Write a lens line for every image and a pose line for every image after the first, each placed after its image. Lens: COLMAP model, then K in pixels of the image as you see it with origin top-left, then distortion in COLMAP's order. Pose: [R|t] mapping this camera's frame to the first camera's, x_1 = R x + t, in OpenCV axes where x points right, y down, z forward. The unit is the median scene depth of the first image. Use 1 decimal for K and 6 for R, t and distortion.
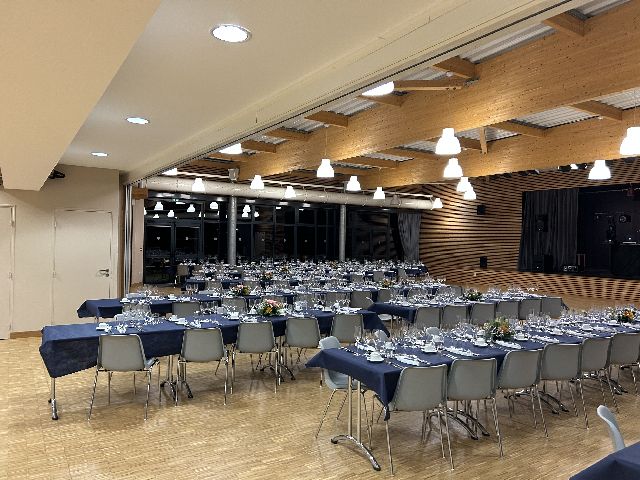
lens RADIAL K [[454.6, 0, 320.0], [0, 454.6, 240.0], [0, 0, 1]] dist [0.002923, 0.001160]
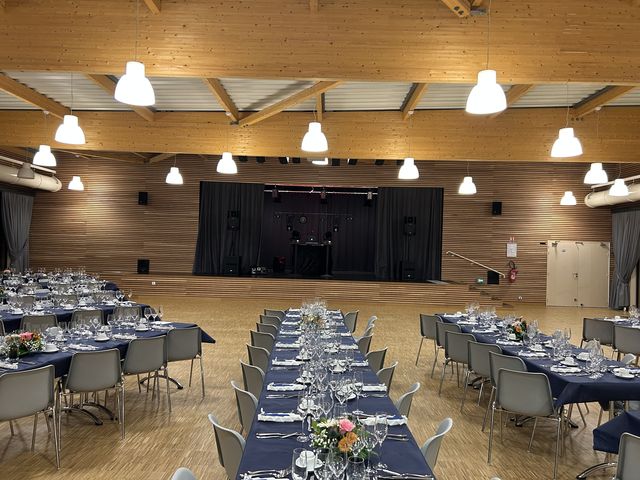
lens RADIAL K [[454.6, 0, 320.0], [0, 454.6, 240.0], [0, 0, 1]] dist [0.002923, 0.001160]
pose [[0.583938, -0.010535, 0.811730, -0.092675], [-0.015616, 0.999585, 0.024207, -0.019165], [-0.811648, -0.026812, 0.583531, 0.311829]]
